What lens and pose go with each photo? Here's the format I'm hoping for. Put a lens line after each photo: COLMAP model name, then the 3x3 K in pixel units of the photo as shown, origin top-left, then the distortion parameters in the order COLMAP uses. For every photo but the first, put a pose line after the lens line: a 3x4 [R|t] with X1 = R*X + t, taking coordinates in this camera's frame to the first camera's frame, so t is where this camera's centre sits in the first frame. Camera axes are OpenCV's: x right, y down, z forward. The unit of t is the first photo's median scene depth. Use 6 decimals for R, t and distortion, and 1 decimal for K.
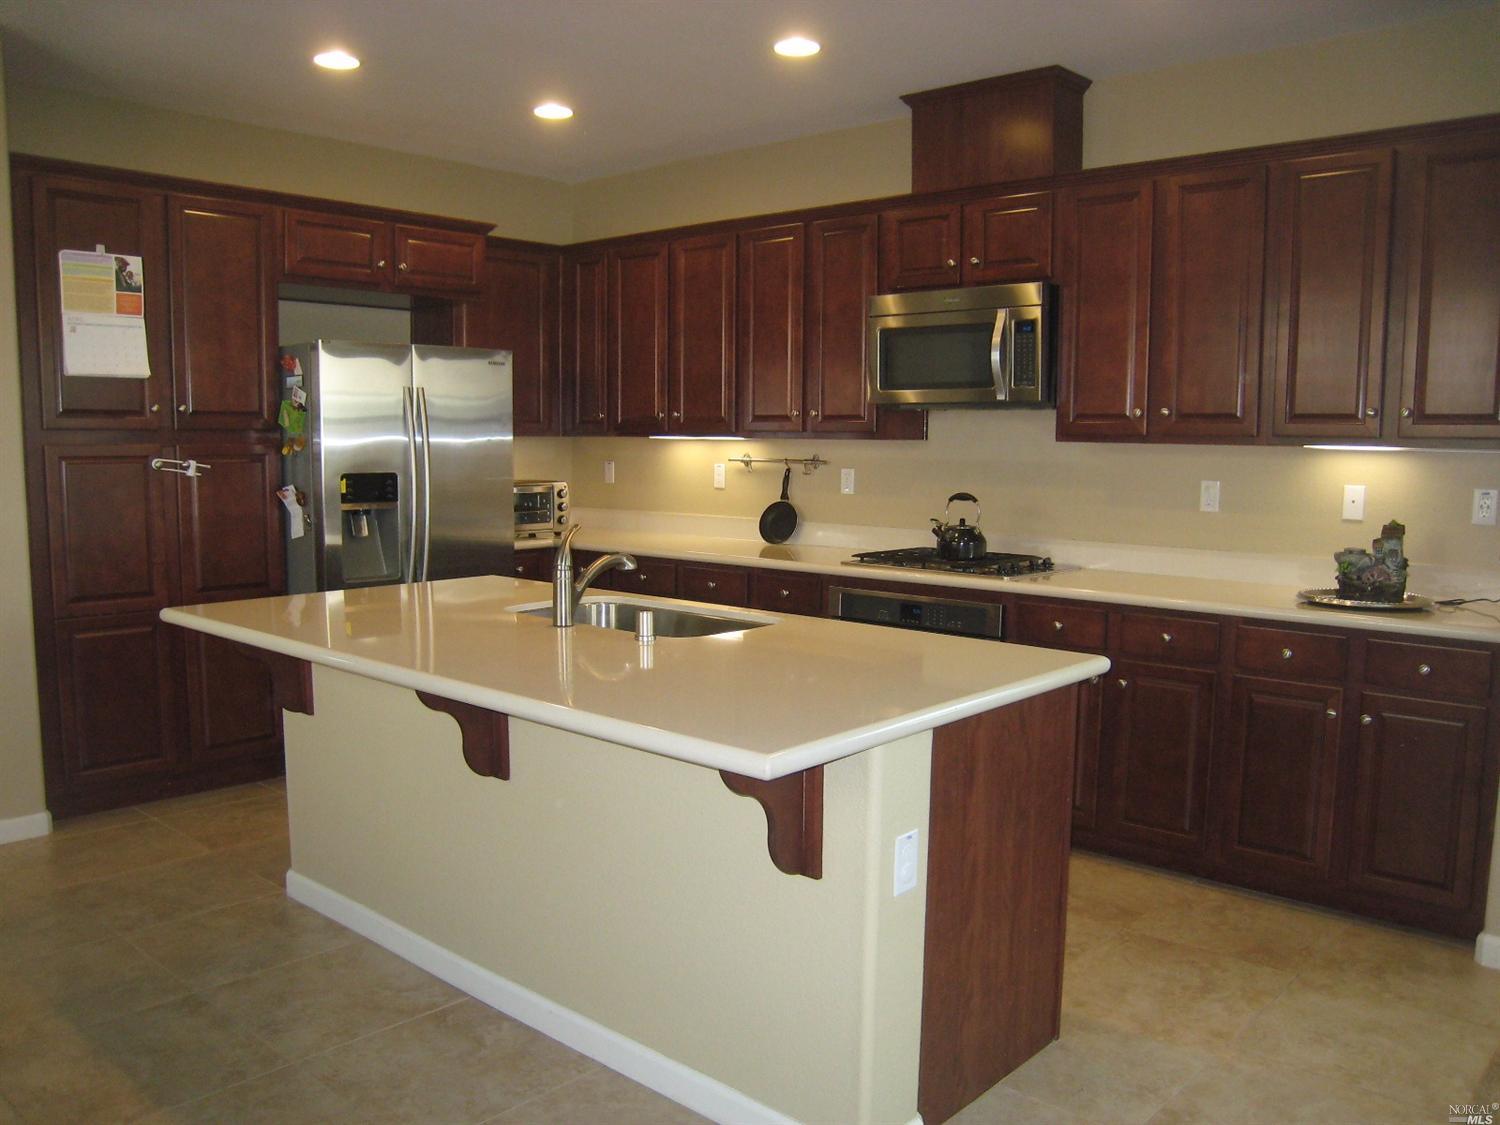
lens RADIAL K [[1249.5, 0, 755.3], [0, 1249.5, 568.6], [0, 0, 1]] dist [-0.152936, 0.136005]
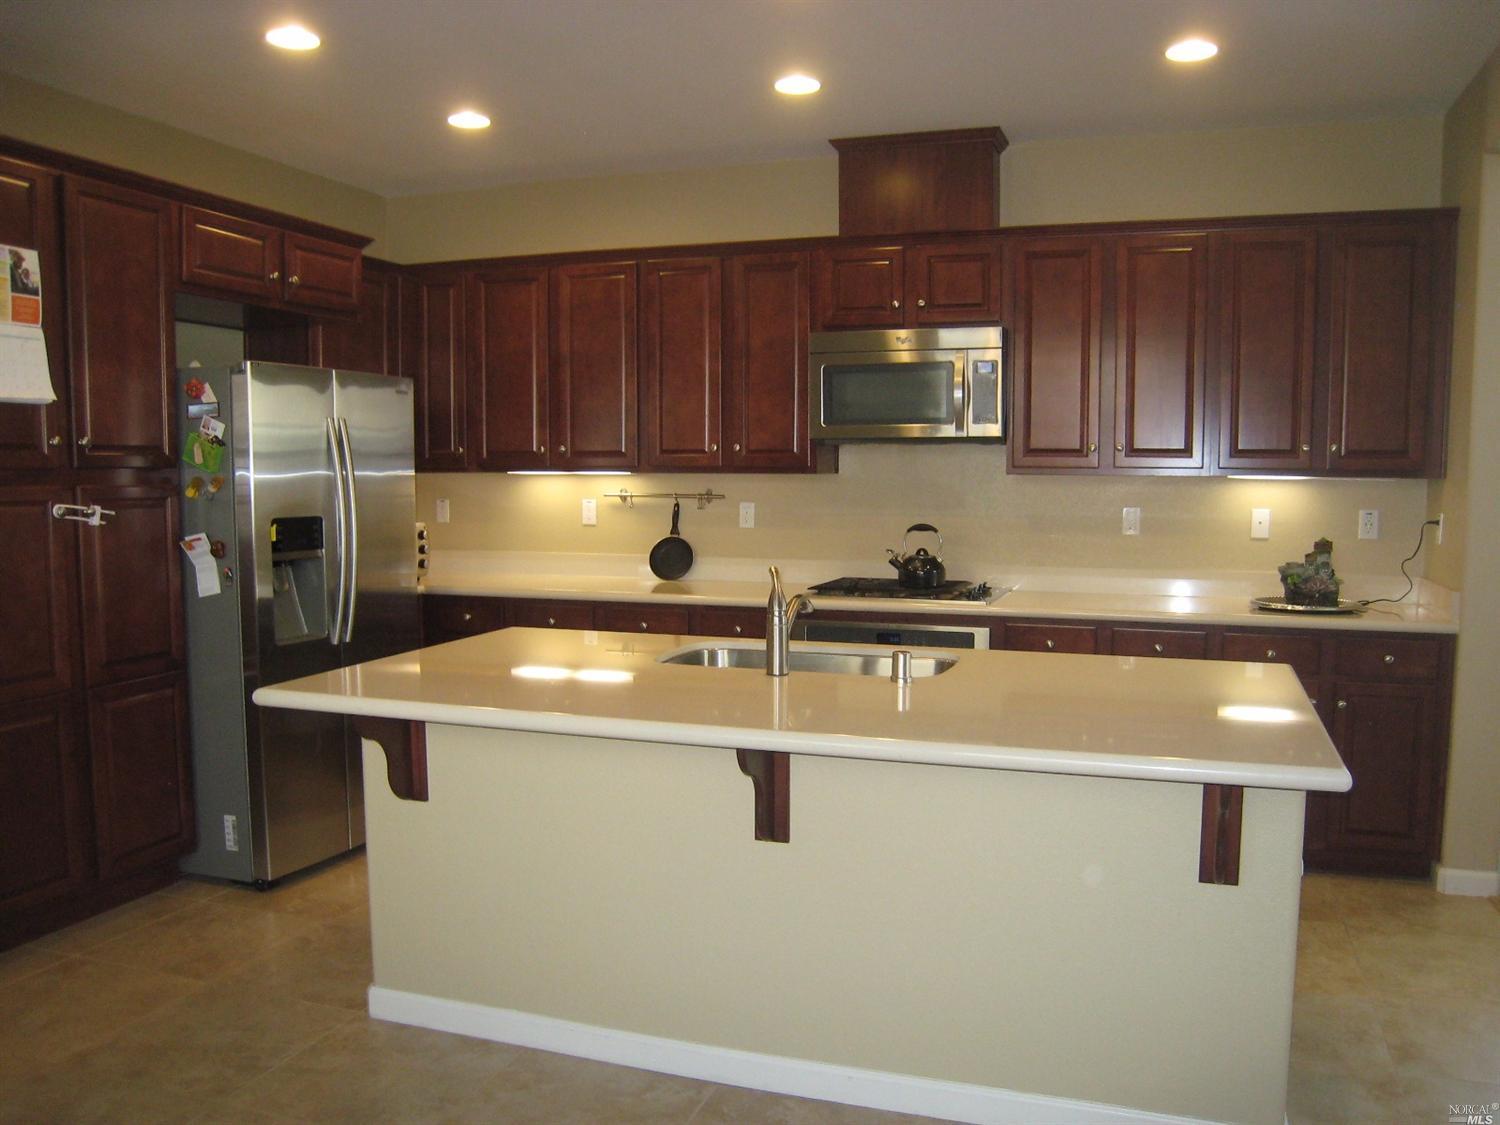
lens RADIAL K [[1249.5, 0, 755.3], [0, 1249.5, 568.6], [0, 0, 1]] dist [-0.152936, 0.136005]
pose [[0.919864, -0.037987, 0.390394, -0.359586], [0.046879, 0.998812, -0.013270, -0.015259], [-0.389426, 0.030508, 0.920552, 0.085422]]
